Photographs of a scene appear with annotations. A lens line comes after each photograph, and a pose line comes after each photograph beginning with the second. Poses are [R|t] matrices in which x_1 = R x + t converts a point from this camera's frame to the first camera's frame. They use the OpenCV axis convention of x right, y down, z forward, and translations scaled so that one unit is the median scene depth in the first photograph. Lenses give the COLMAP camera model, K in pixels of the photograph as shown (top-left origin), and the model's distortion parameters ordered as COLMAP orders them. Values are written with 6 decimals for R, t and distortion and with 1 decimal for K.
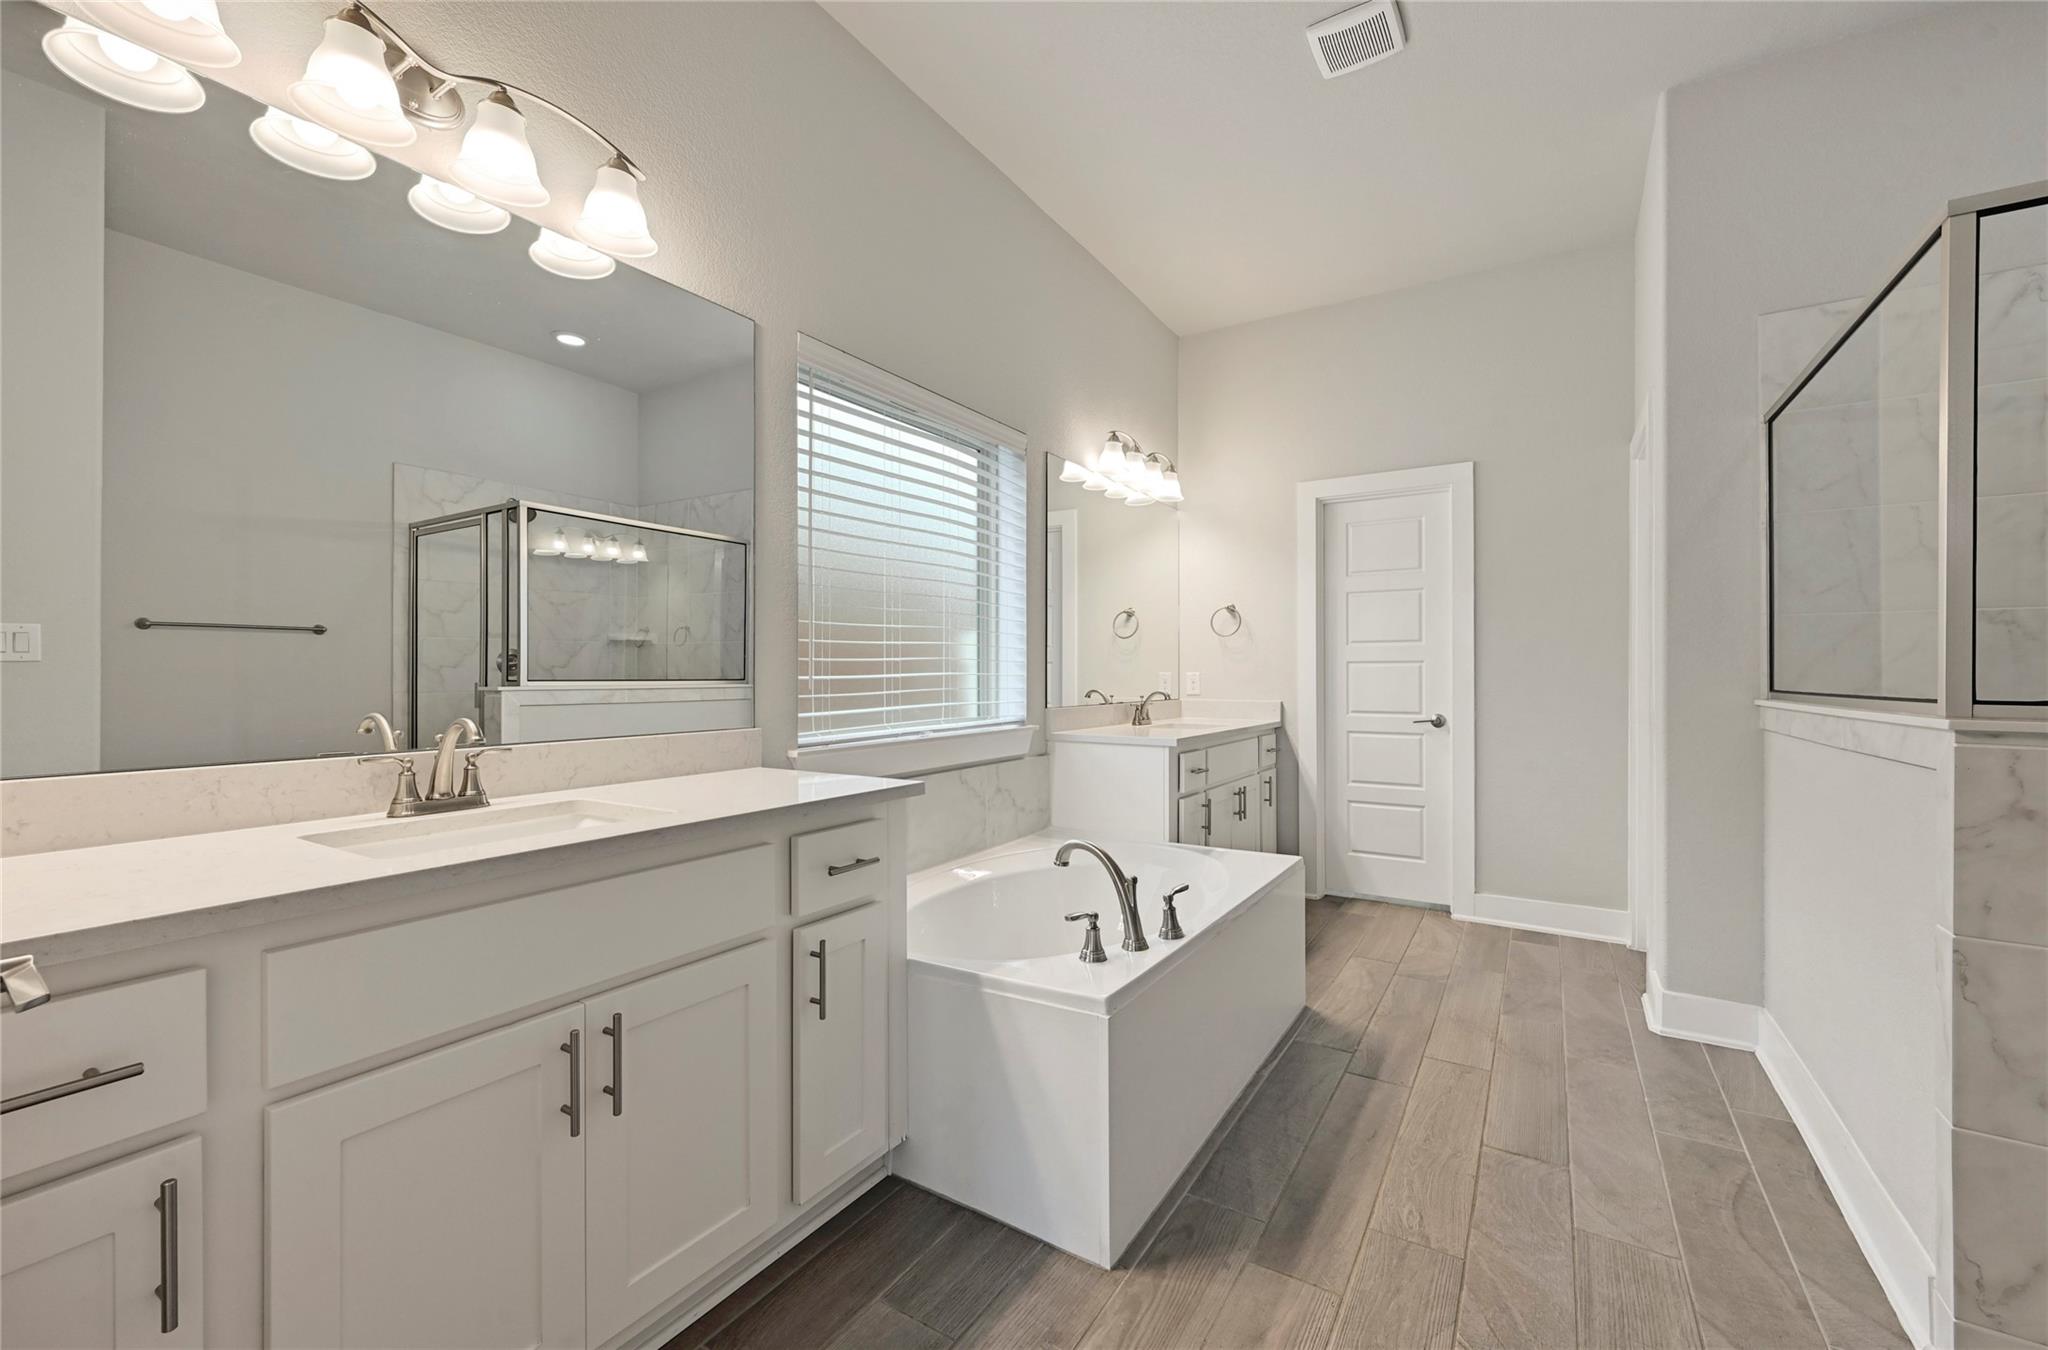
lens RADIAL K [[793.1, 0, 1003.4], [0, 793.1, 680.0], [0, 0, 1]] dist [-0.000146, 0.000025]
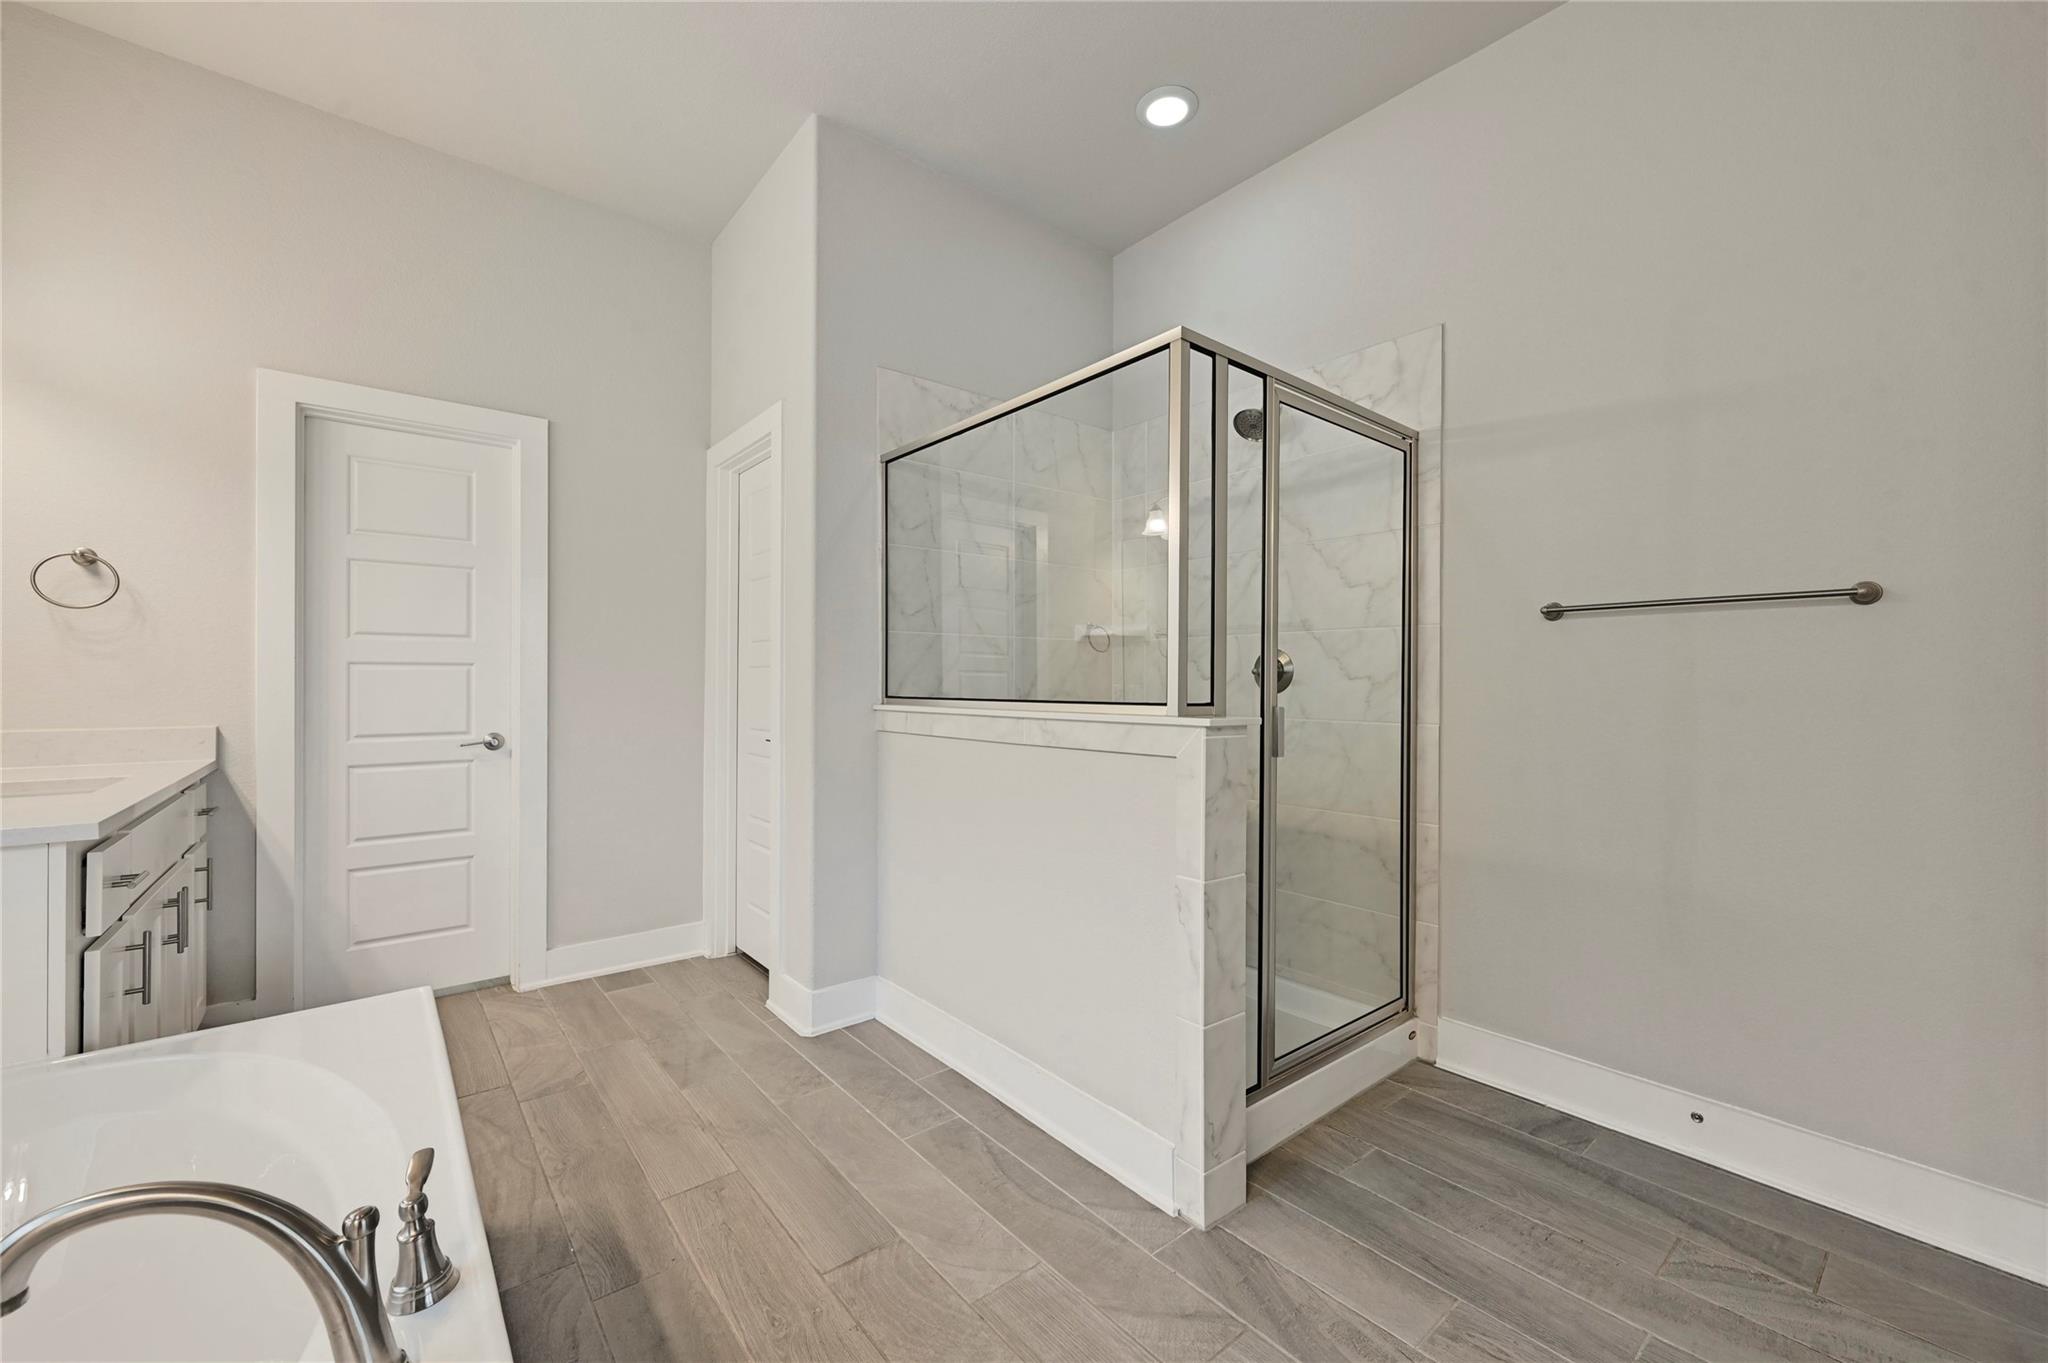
lens RADIAL K [[809.3, 0, 1029.6], [0, 809.3, 681.9], [0, 0, 1]] dist [-0.000229, -0.000810]
pose [[0.292376, 0.002699, 0.956300, -0.068842], [0.003218, 0.999988, -0.003806, -0.002486], [-0.956298, 0.004190, 0.292364, 0.349847]]
